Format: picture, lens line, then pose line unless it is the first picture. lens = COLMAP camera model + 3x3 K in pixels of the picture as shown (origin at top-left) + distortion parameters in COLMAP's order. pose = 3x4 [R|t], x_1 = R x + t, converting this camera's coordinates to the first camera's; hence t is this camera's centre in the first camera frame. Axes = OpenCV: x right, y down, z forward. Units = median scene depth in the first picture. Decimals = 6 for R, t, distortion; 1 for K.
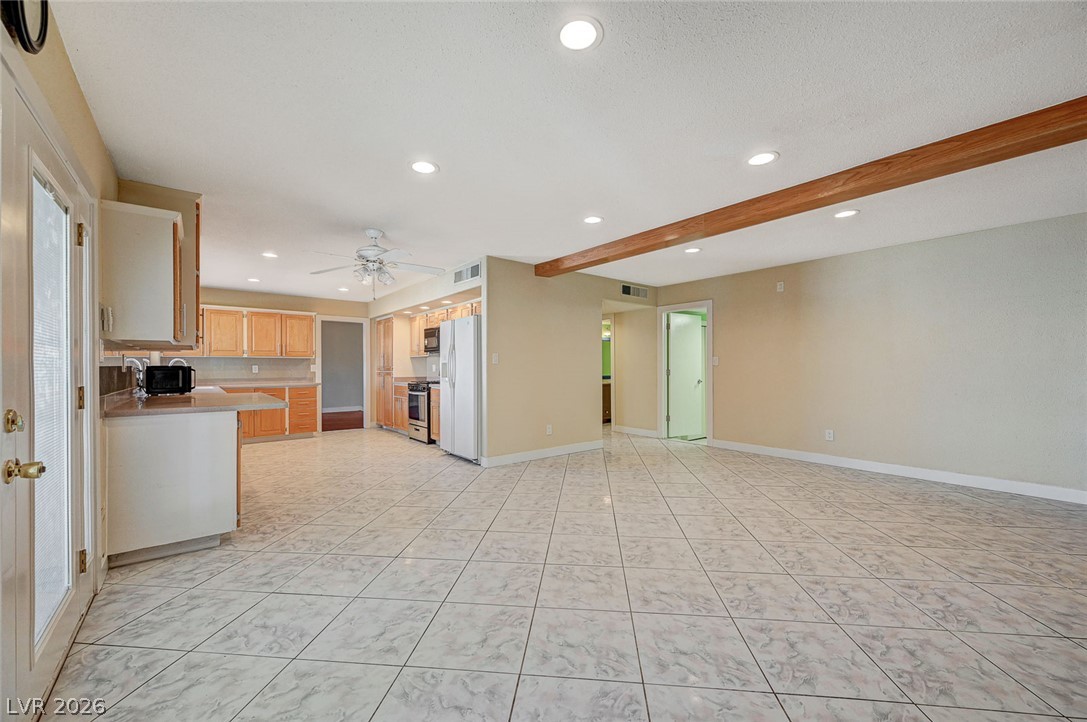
lens RADIAL K [[429.4, 0, 543.7], [0, 429.4, 365.7], [0, 0, 1]] dist [0.002939, -0.000300]
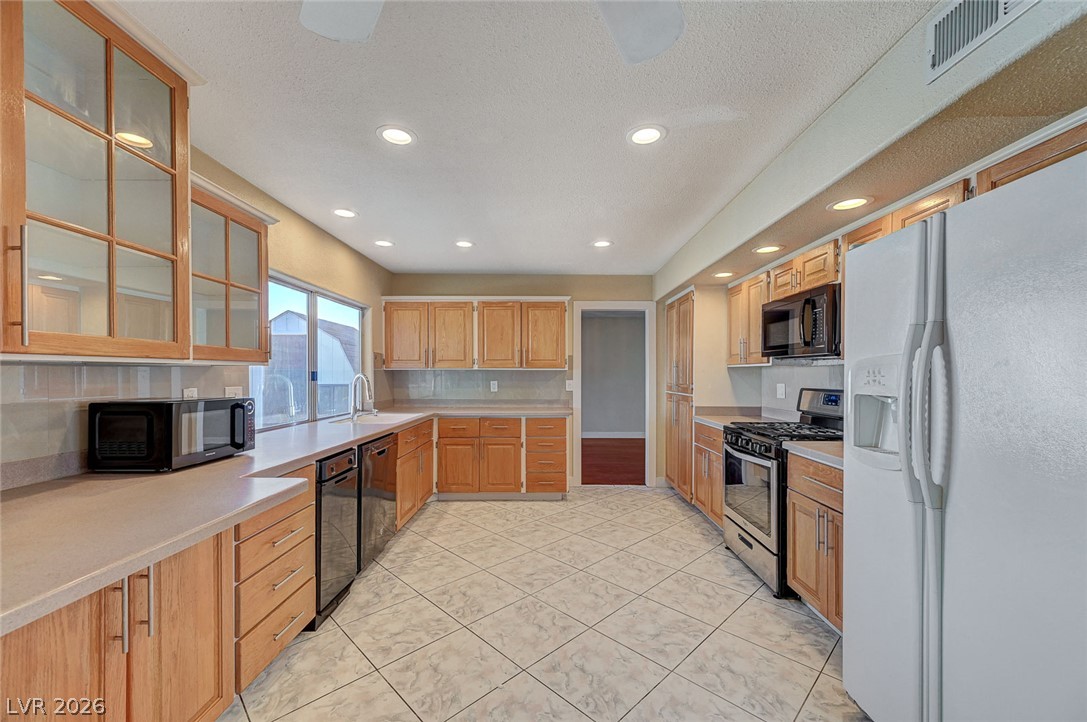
lens RADIAL K [[429.4, 0, 545.4], [0, 429.4, 374.7], [0, 0, 1]] dist [0.002939, -0.000300]
pose [[0.772676, 0.007756, -0.634753, -0.170362], [-0.002887, 0.999958, 0.008704, -0.016779], [0.634794, -0.004893, 0.772666, 0.519281]]
